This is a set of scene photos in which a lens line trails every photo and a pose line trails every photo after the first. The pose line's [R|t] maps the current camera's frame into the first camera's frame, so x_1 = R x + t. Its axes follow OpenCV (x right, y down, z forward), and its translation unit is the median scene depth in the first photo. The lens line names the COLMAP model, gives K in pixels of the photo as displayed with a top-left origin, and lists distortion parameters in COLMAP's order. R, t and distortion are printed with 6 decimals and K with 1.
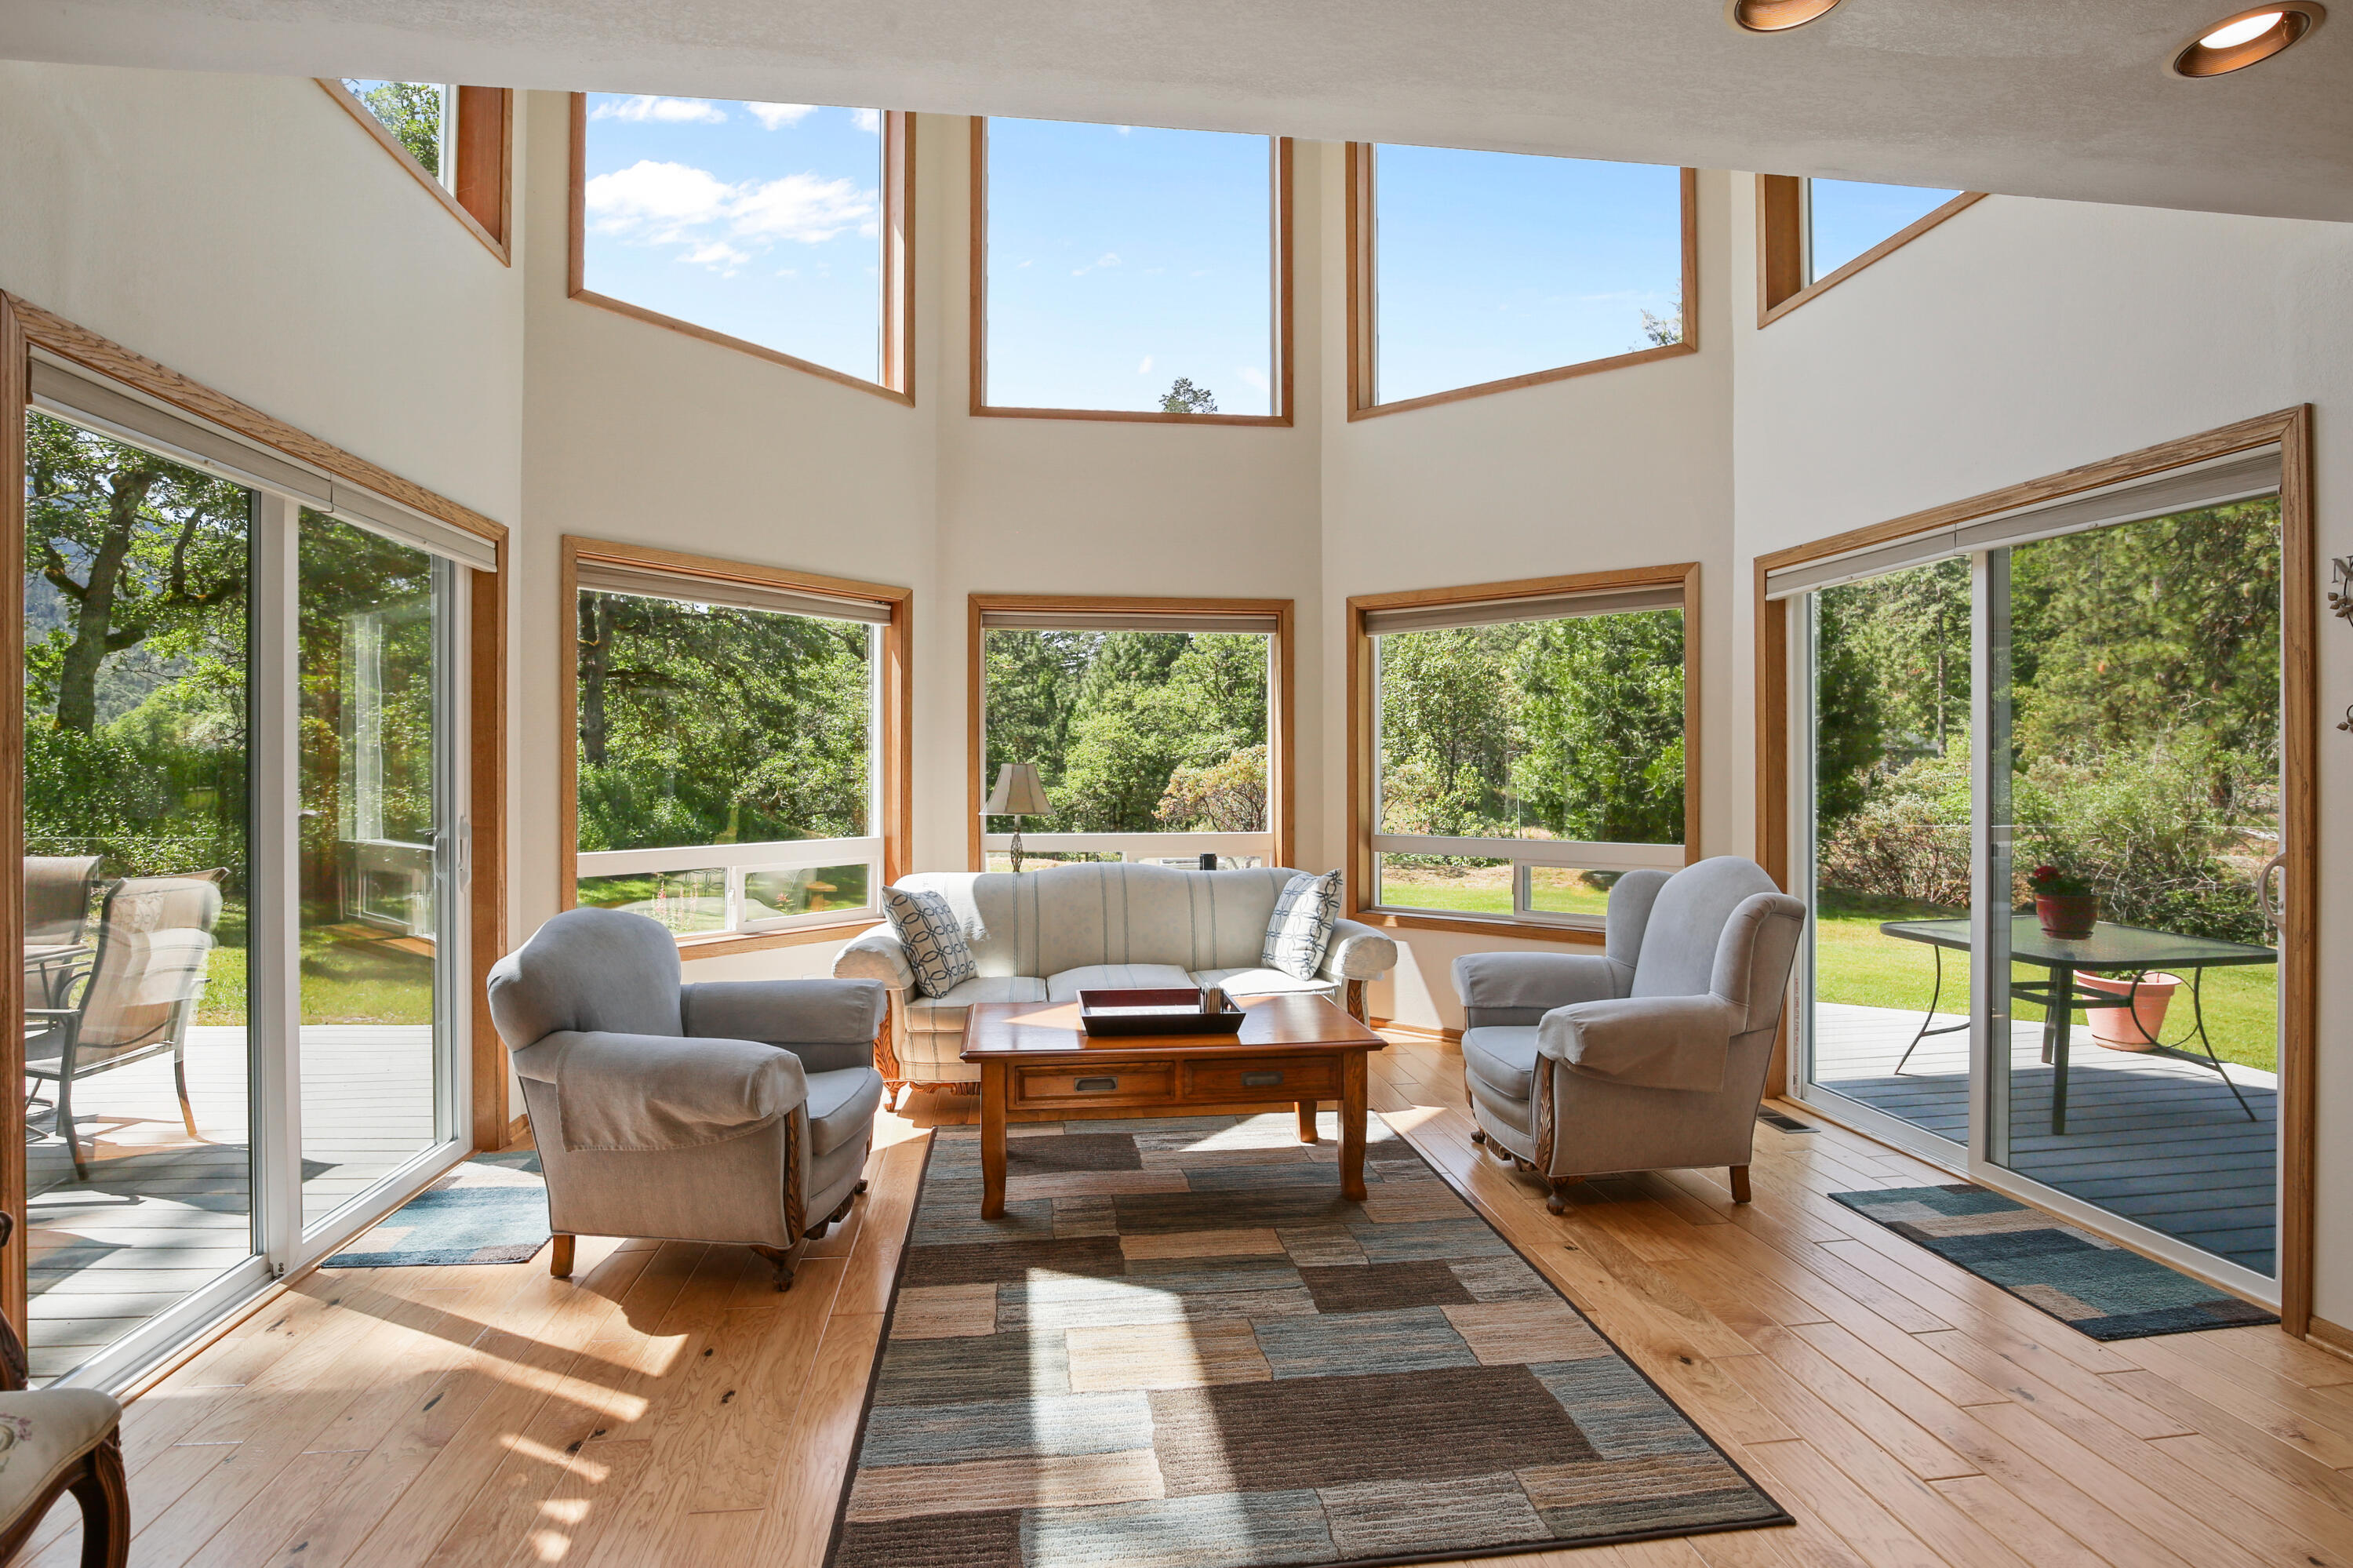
lens RADIAL K [[1105.2, 0, 1166.0], [0, 1105.2, 769.4], [0, 0, 1]] dist [-0.026697, 0.001547]
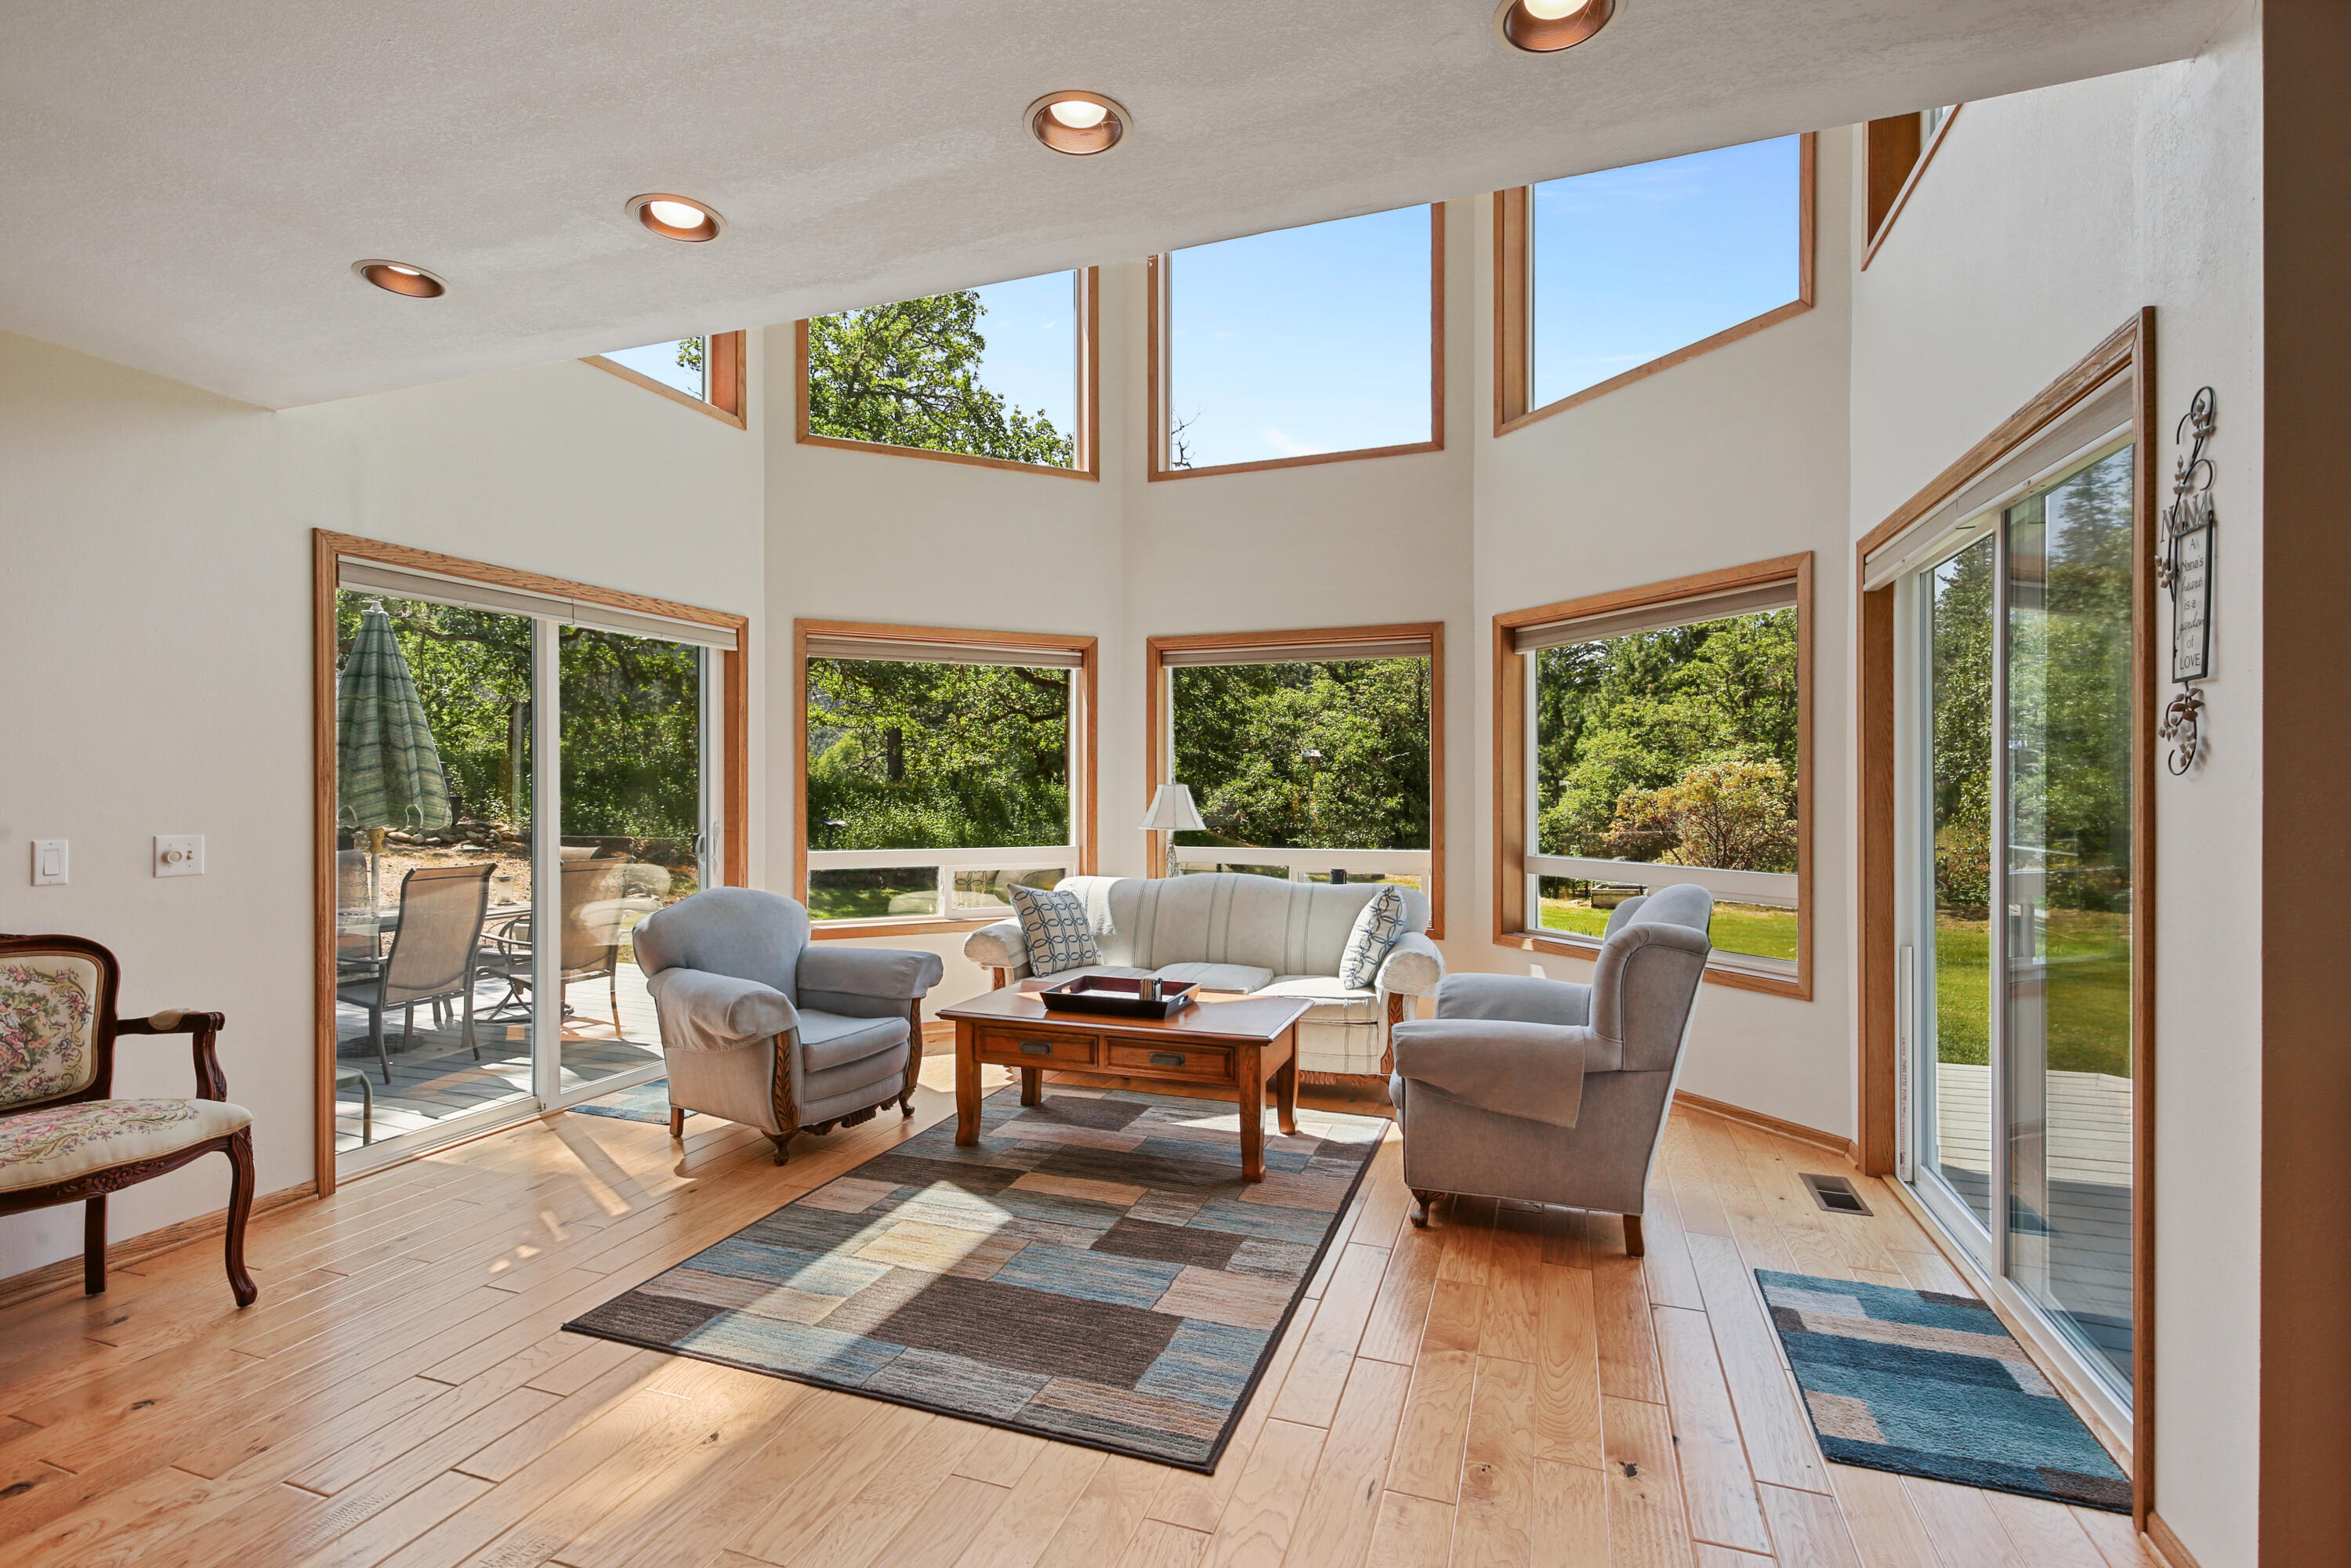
lens RADIAL K [[1086.3, 0, 1173.6], [0, 1086.3, 795.5], [0, 0, 1]] dist [0.010923, -0.000348]
pose [[0.891634, 0.002010, -0.452753, 0.570524], [0.000541, 0.999985, 0.005503, -0.000234], [0.452757, -0.005151, 0.891619, -0.002257]]
